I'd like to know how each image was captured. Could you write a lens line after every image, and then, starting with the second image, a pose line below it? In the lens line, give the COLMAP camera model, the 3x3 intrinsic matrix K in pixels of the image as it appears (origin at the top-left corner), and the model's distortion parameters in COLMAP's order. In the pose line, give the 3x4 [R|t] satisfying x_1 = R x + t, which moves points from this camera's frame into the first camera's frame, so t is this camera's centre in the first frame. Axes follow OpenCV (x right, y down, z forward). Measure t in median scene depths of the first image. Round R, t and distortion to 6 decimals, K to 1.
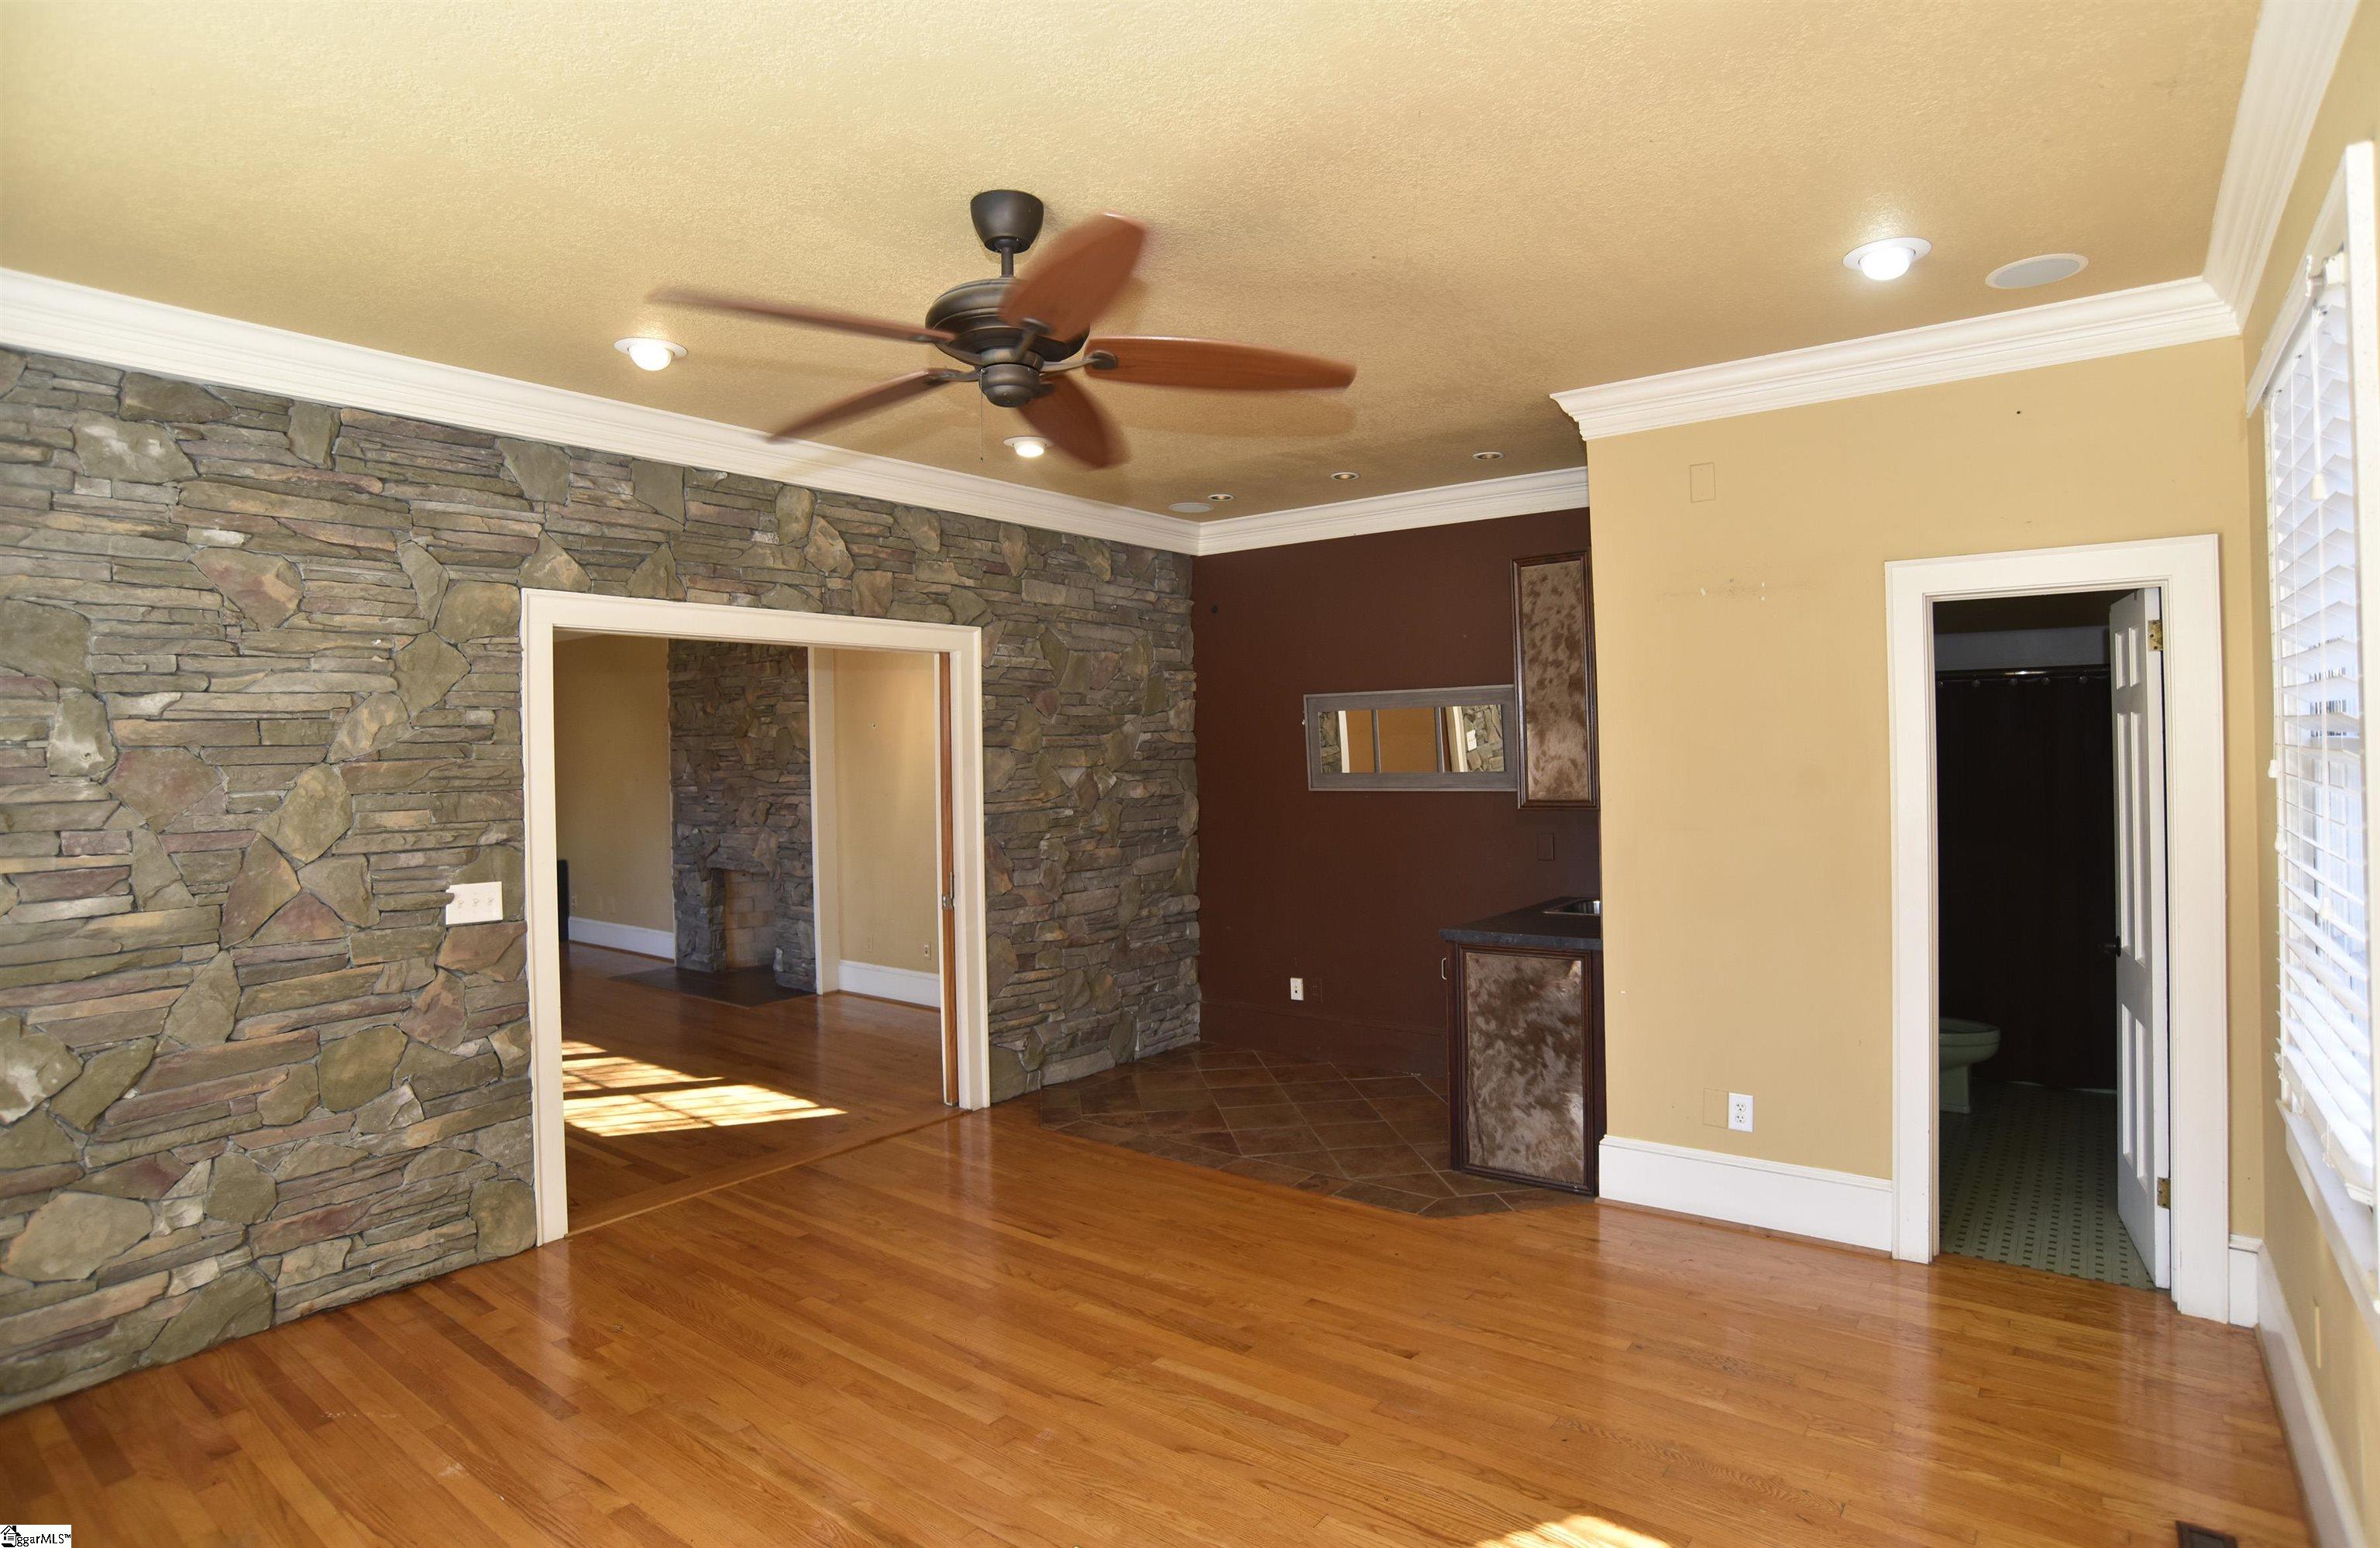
lens RADIAL K [[1235.1, 0, 1205.7], [0, 1235.1, 750.5], [0, 0, 1]] dist [-0.057872, 0.000506]
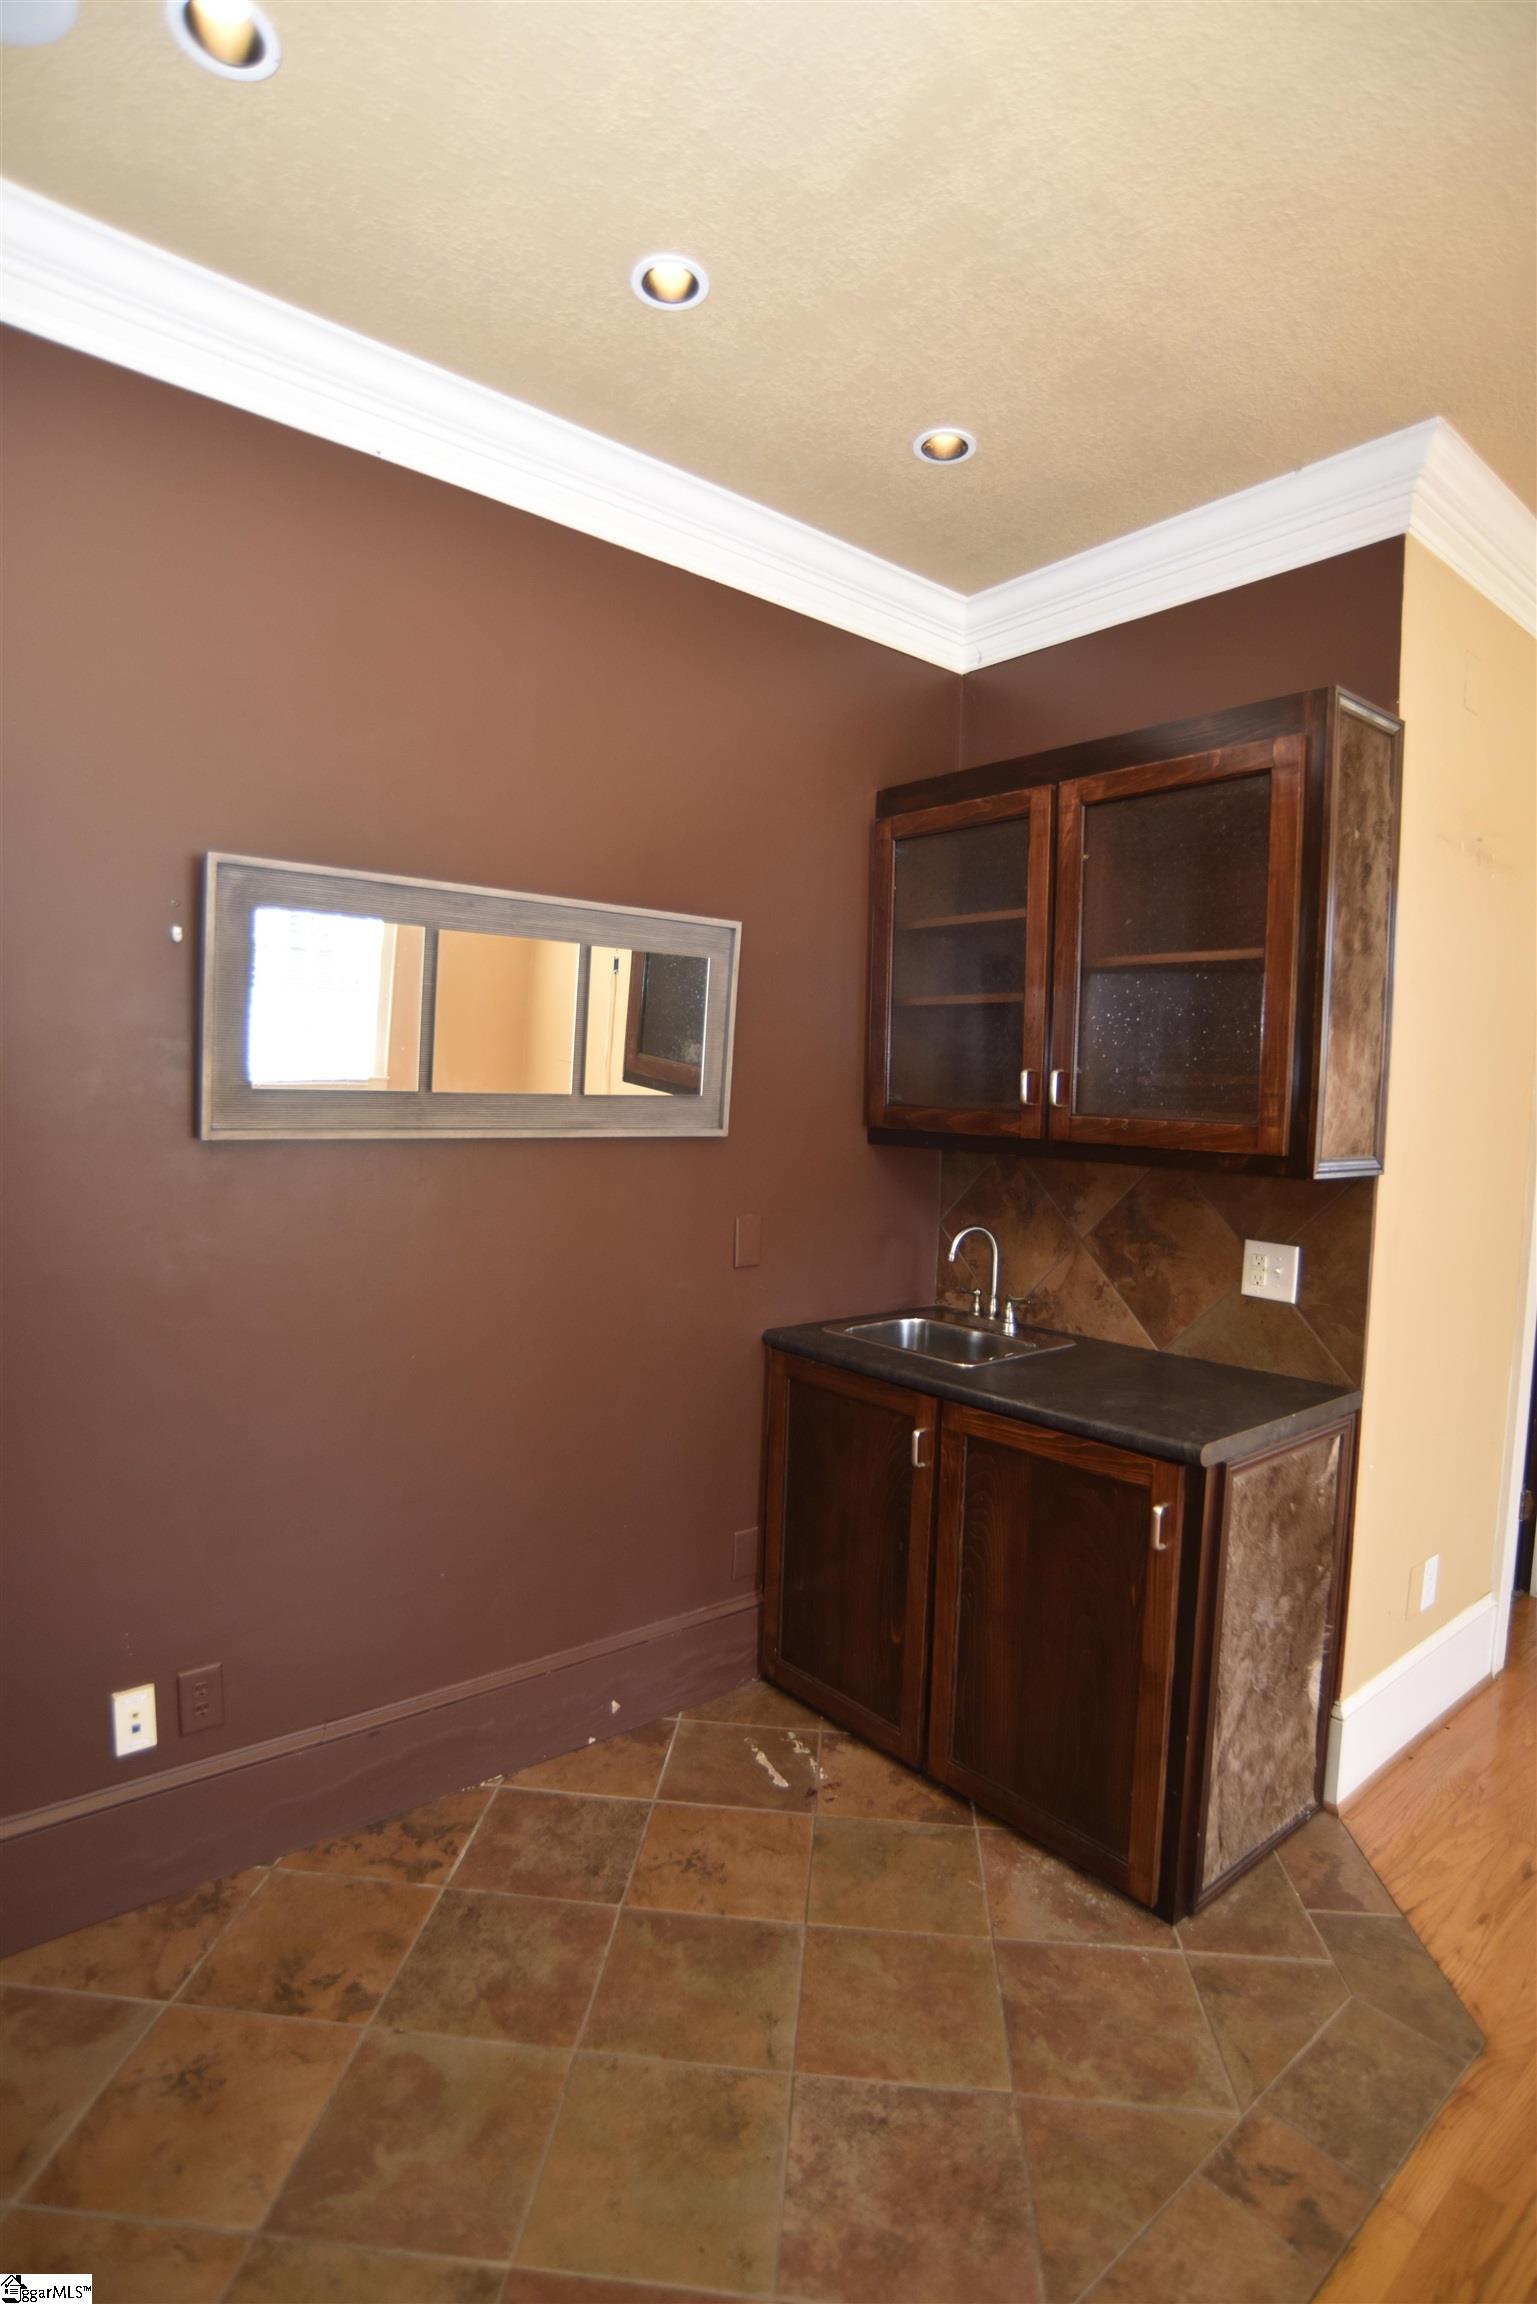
lens RADIAL K [[1180.7, 0, 768.5], [0, 1180.7, 1152.0], [0, 0, 1]] dist [-0.100378, 0.052648]
pose [[0.222472, -0.013620, 0.974844, -0.275700], [-0.033655, 0.999199, 0.021641, 0.034951], [-0.974358, -0.037622, 0.221835, 1.108272]]
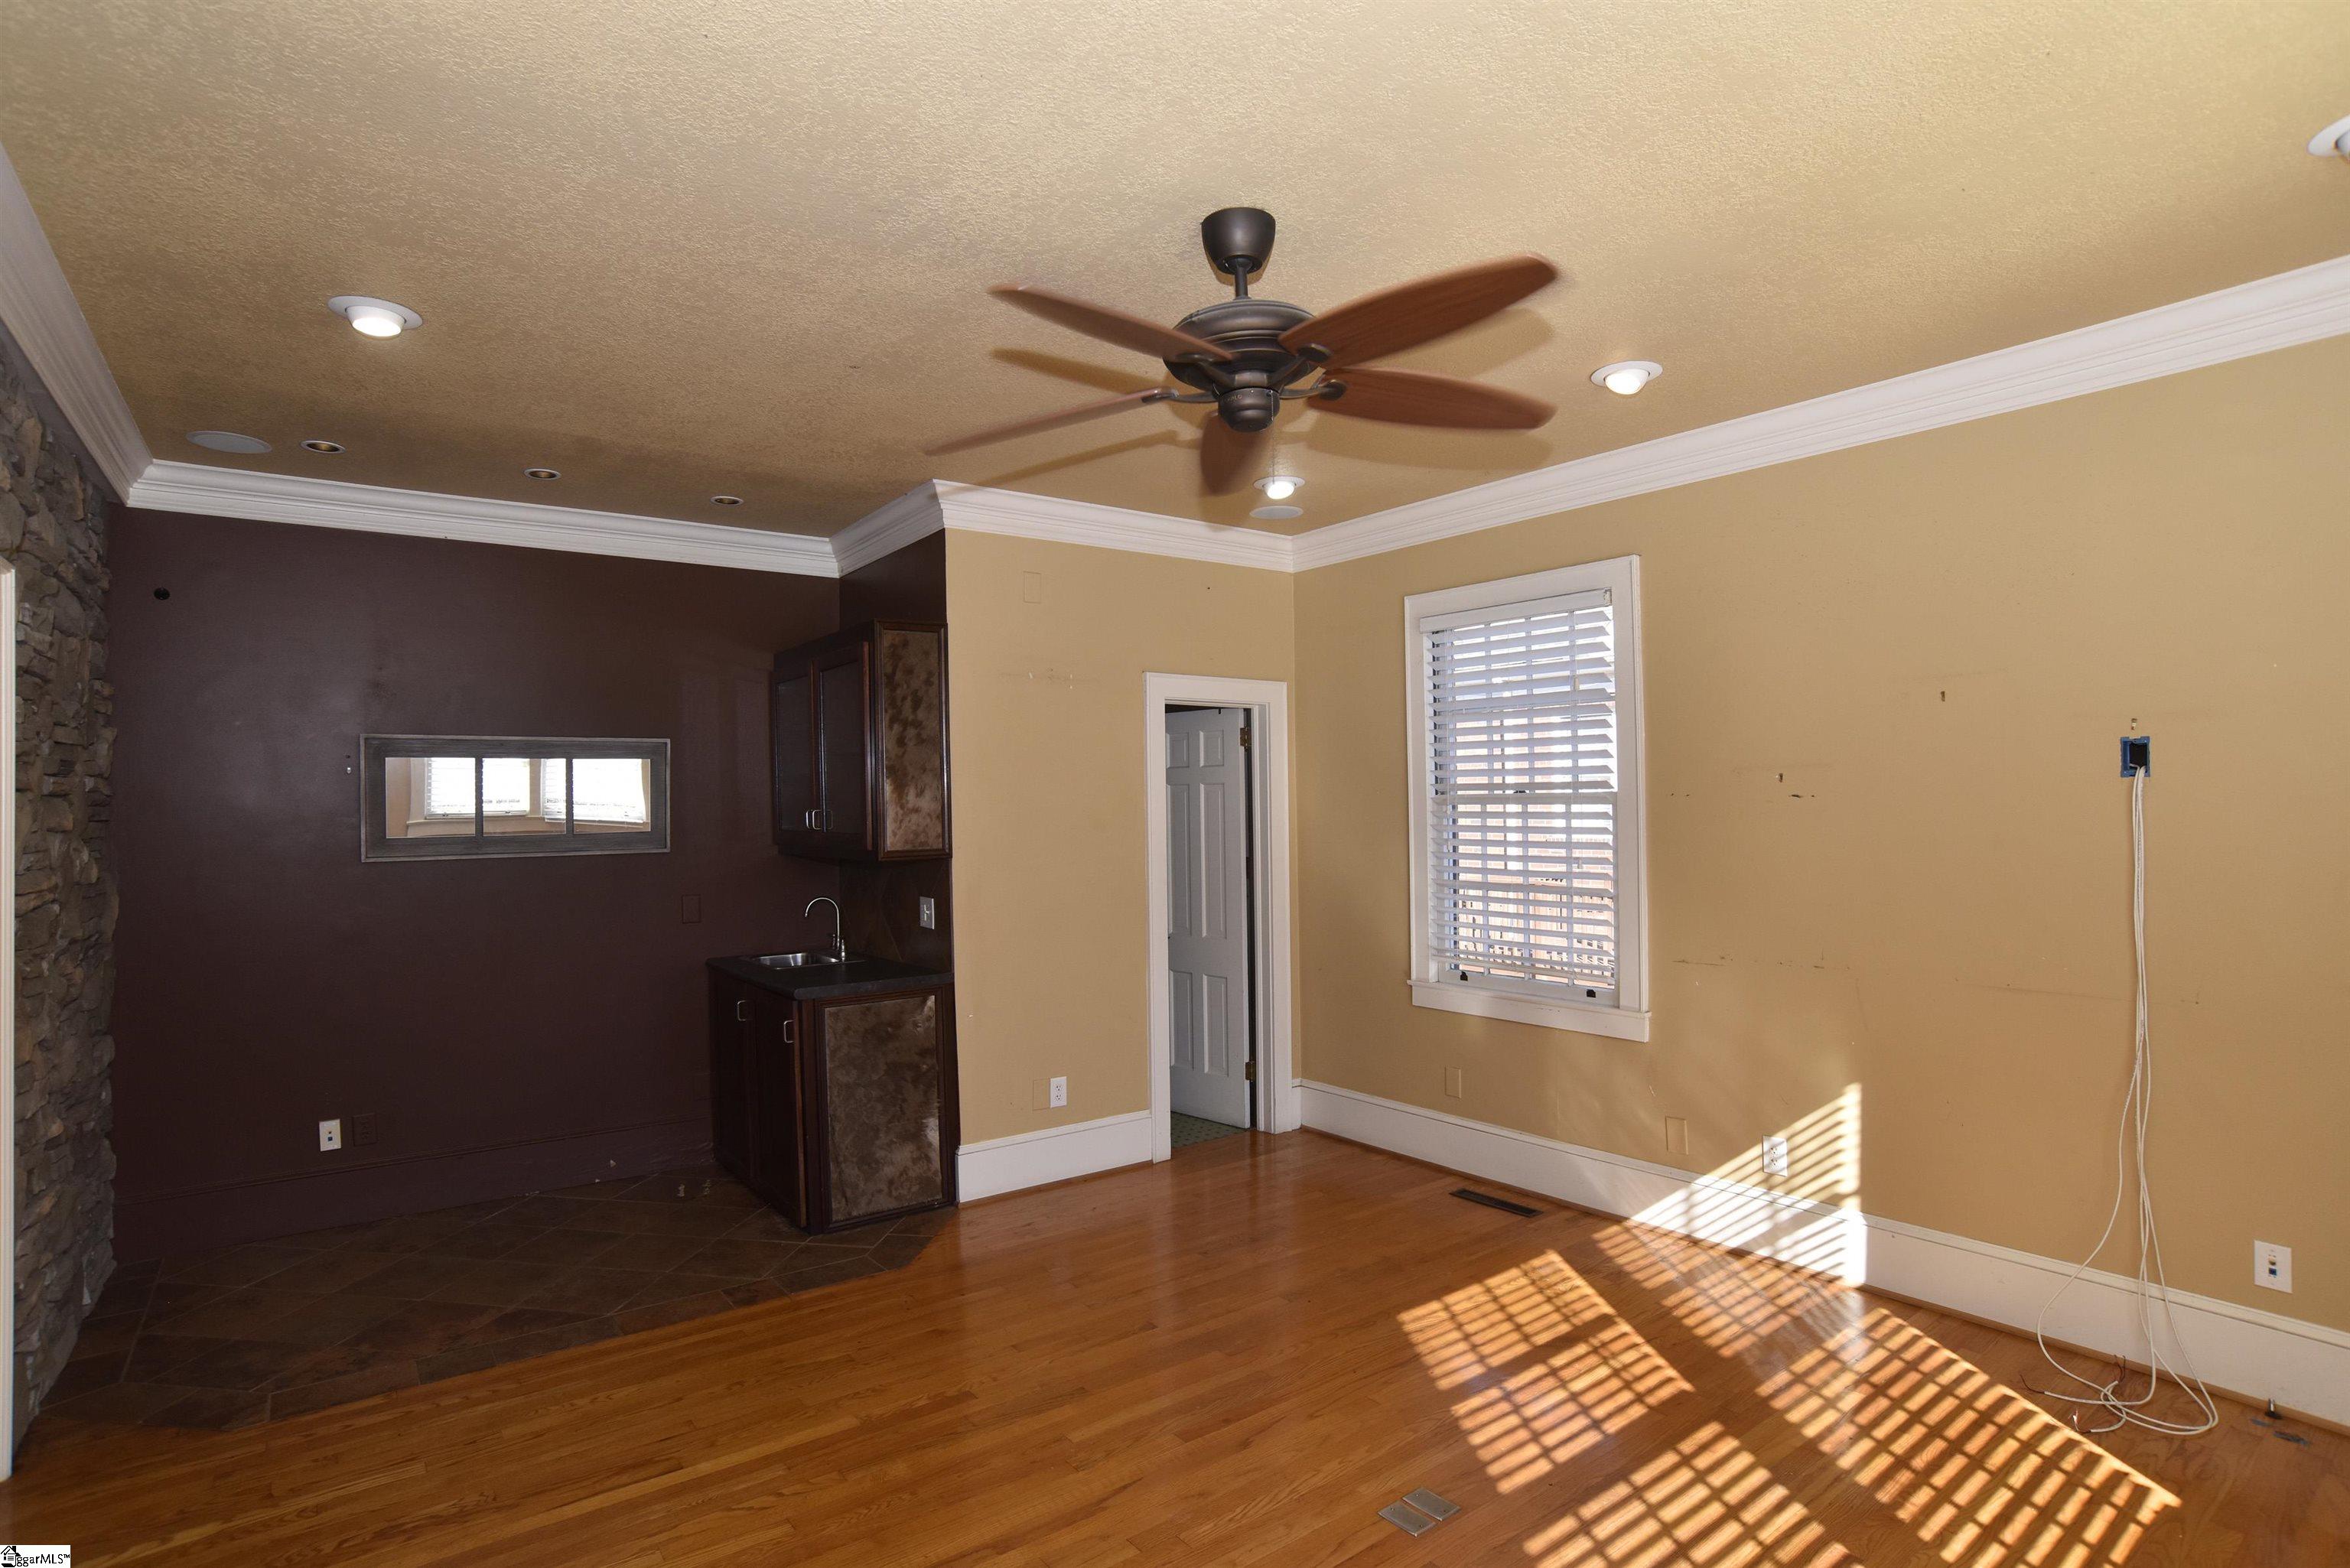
lens RADIAL K [[1204.1, 0, 1175.0], [0, 1204.1, 784.0], [0, 0, 1]] dist [-0.100378, 0.052648]
pose [[0.272468, 0.033240, 0.961590, -0.653127], [0.006848, 0.999311, -0.036485, 0.021674], [-0.962140, 0.016526, 0.272053, 0.480897]]
